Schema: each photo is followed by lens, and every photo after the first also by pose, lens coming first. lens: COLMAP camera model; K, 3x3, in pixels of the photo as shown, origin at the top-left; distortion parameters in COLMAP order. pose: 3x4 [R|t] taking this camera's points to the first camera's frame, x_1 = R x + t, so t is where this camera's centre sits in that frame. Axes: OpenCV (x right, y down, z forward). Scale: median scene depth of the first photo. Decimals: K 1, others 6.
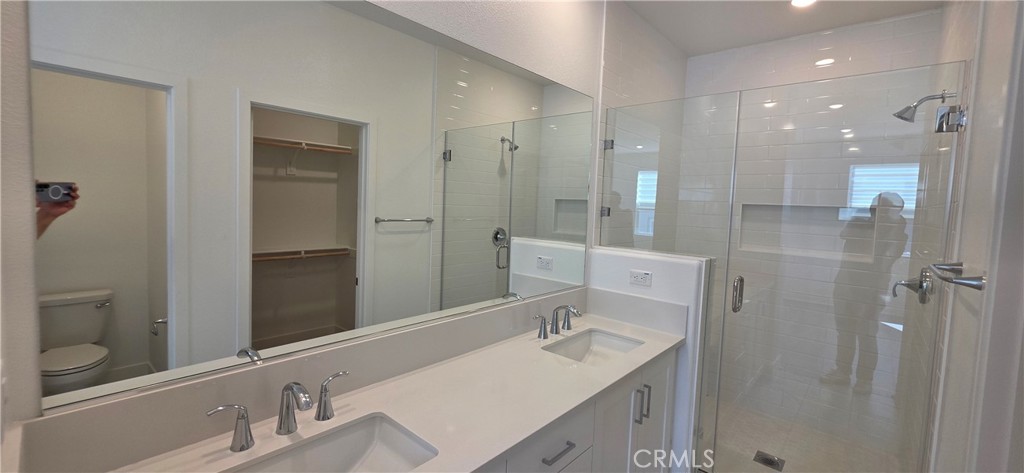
lens RADIAL K [[411.4, 0, 507.8], [0, 411.4, 229.1], [0, 0, 1]] dist [0.003319, -0.000226]
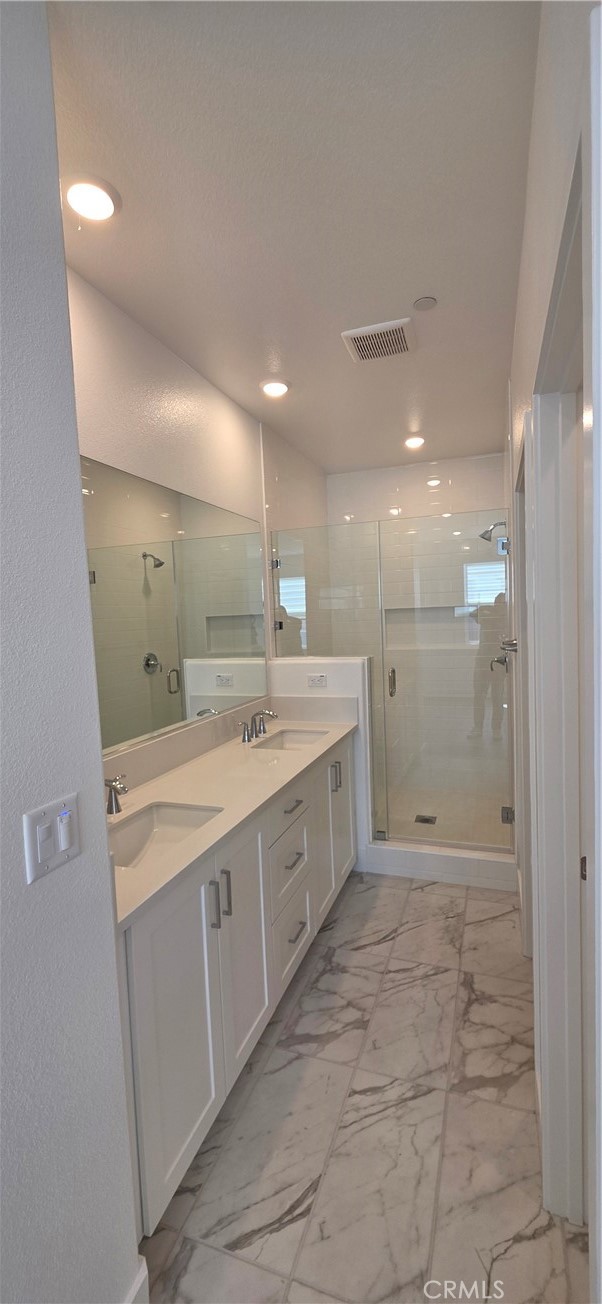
lens RADIAL K [[554.2, 0, 301.0], [0, 554.2, 652.0], [0, 0, 1]] dist [0.002101, -0.000008]
pose [[0.922360, -0.098357, 0.373602, -0.260267], [0.098324, 0.994969, 0.019198, 0.004846], [-0.373611, 0.019027, 0.927390, -0.377997]]
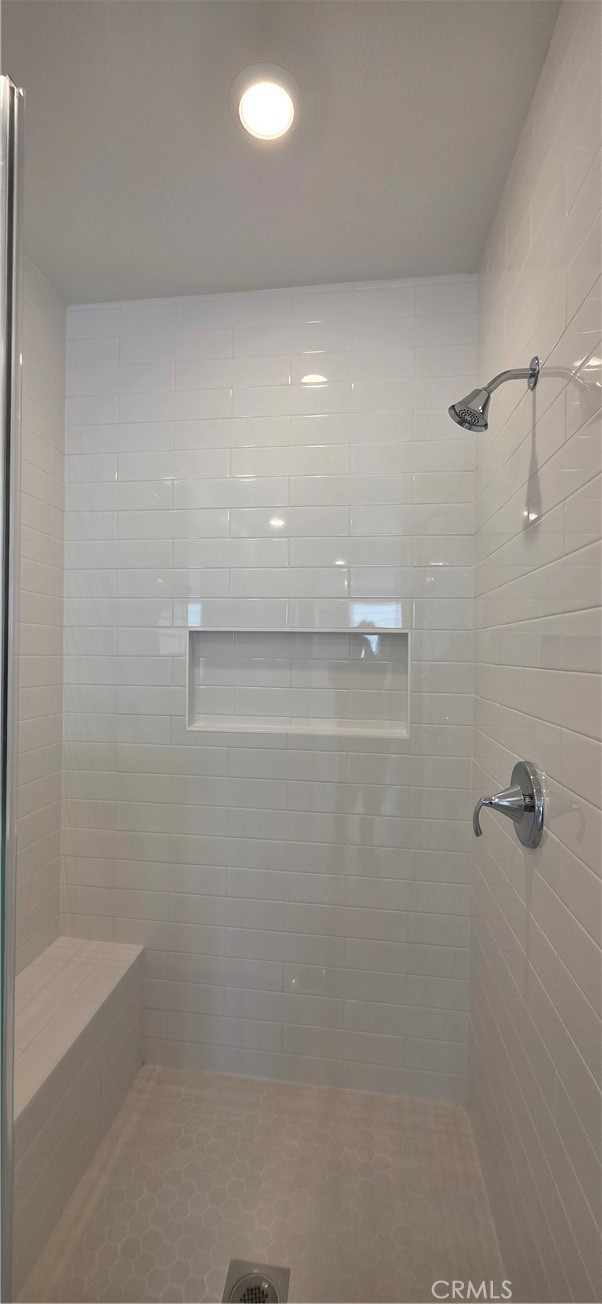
lens RADIAL K [[523.9, 0, 301.0], [0, 523.9, 652.0], [0, 0, 1]] dist [0.003319, -0.000226]
pose [[0.817071, -0.026977, 0.575905, 0.414147], [0.053808, 0.998113, -0.029586, -0.014910], [-0.574021, 0.055162, 0.816981, 0.557750]]
